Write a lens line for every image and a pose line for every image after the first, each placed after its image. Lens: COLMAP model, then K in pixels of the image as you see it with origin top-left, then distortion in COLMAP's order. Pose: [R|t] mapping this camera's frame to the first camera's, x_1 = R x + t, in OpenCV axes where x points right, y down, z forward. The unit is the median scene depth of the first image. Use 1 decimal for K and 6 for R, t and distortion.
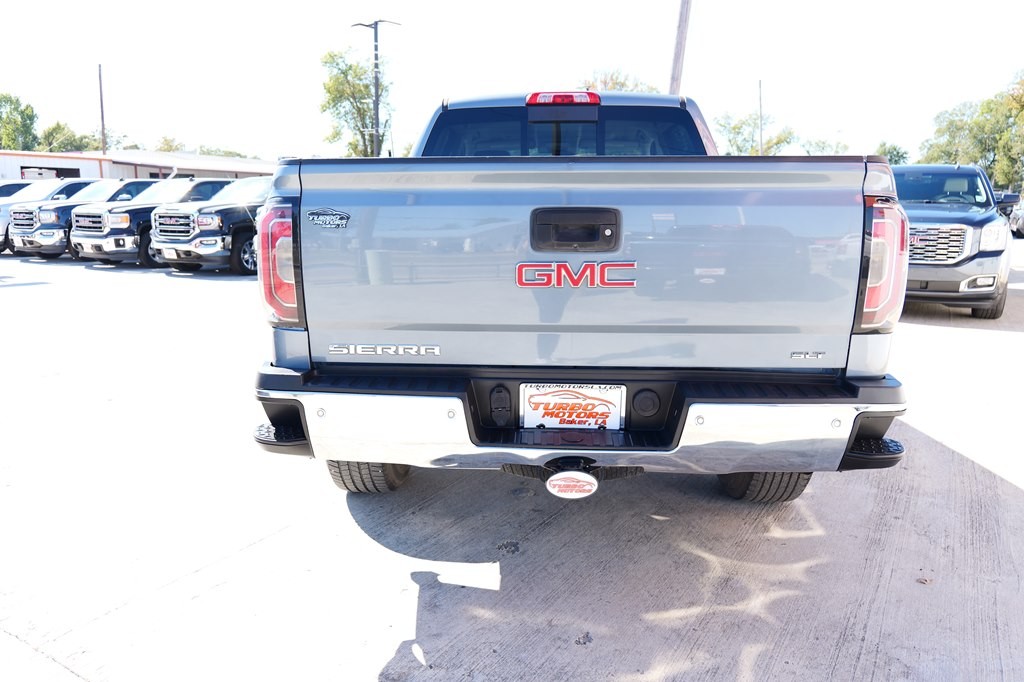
lens RADIAL K [[720.4, 0, 502.9], [0, 720.4, 359.3], [0, 0, 1]] dist [0.000736, -0.003479]
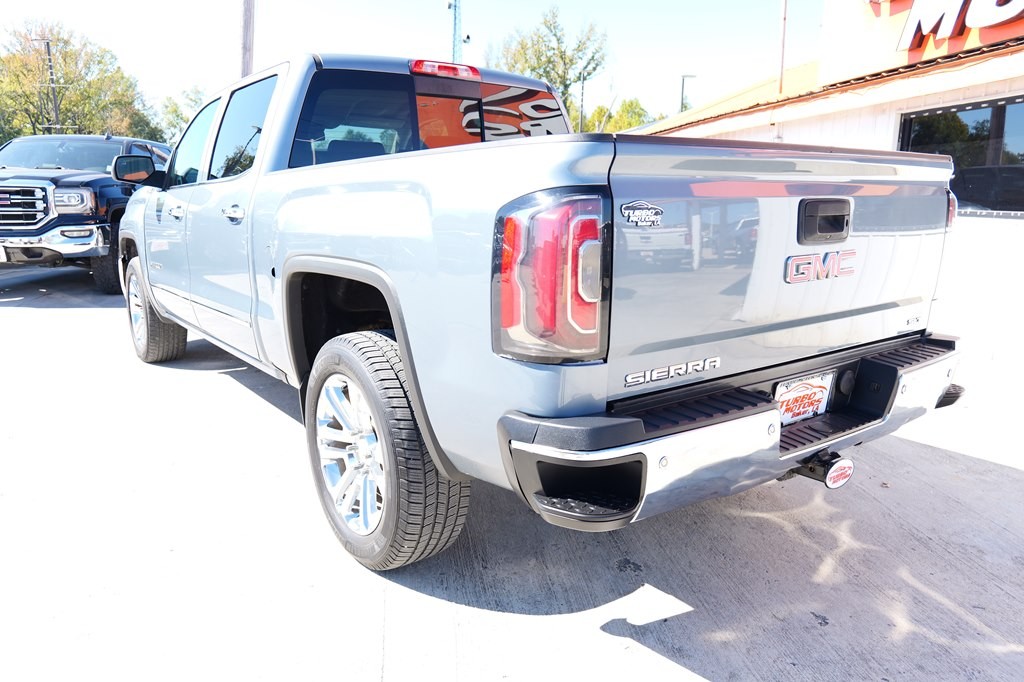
lens RADIAL K [[720.4, 0, 517.9], [0, 720.4, 354.3], [0, 0, 1]] dist [0.000736, -0.003479]
pose [[0.760818, -0.136106, 0.634533, -0.719049], [0.123573, 0.990254, 0.064241, -0.093878], [-0.637092, 0.029536, 0.770222, 0.412268]]
